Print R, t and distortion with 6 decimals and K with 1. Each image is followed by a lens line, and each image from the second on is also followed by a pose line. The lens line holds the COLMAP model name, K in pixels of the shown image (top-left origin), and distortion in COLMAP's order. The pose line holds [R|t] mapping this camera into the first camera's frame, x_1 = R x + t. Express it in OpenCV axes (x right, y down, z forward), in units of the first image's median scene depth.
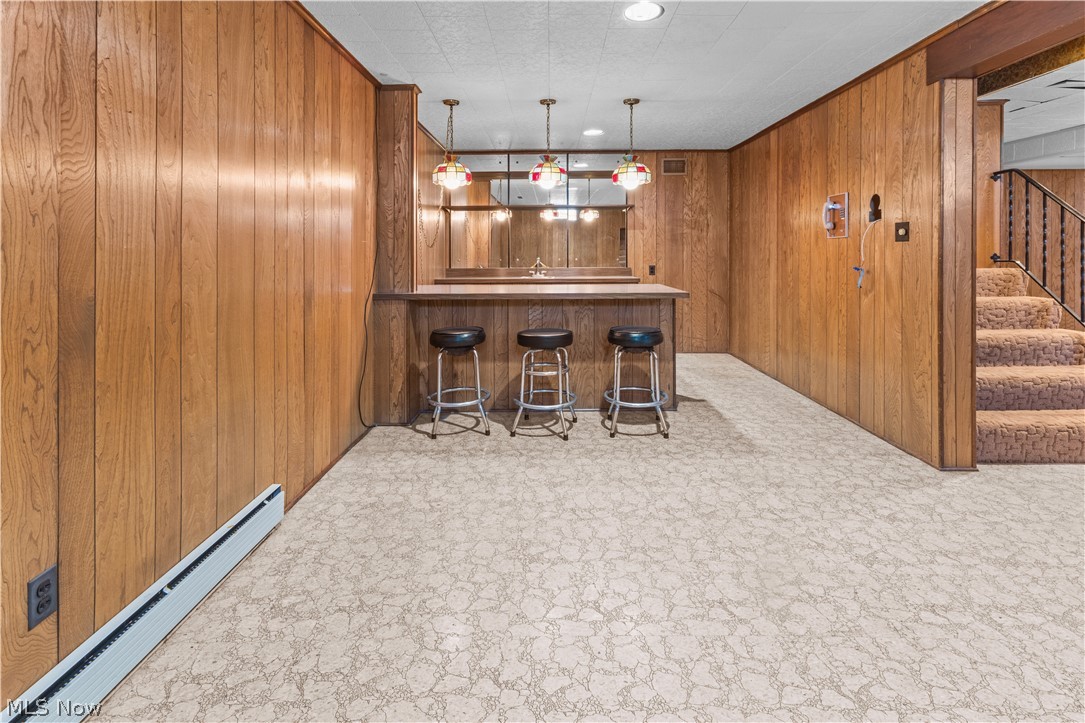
lens RADIAL K [[494.5, 0, 541.9], [0, 494.5, 256.5], [0, 0, 1]] dist [0.009126, -0.000416]
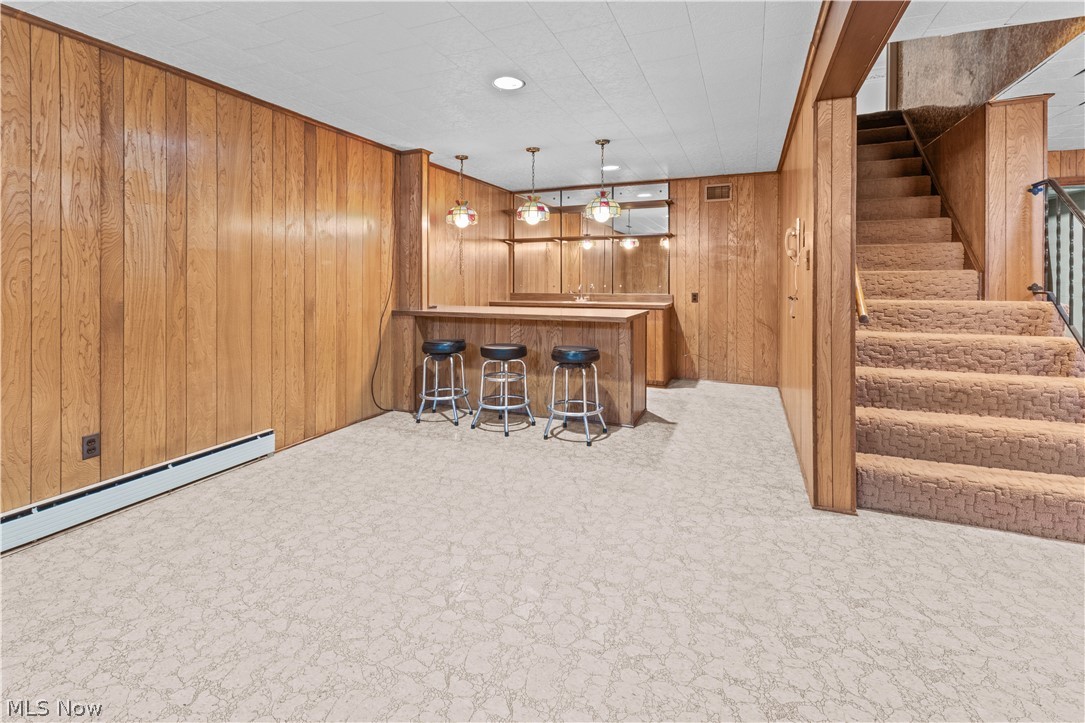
lens RADIAL K [[492.0, 0, 541.0], [0, 492.0, 283.0], [0, 0, 1]] dist [0.008830, 0.000138]
pose [[0.925017, 0.007436, -0.379852, 0.676090], [-0.007094, 0.999972, 0.002301, -0.004049], [0.379859, 0.000566, 0.925044, -0.084453]]
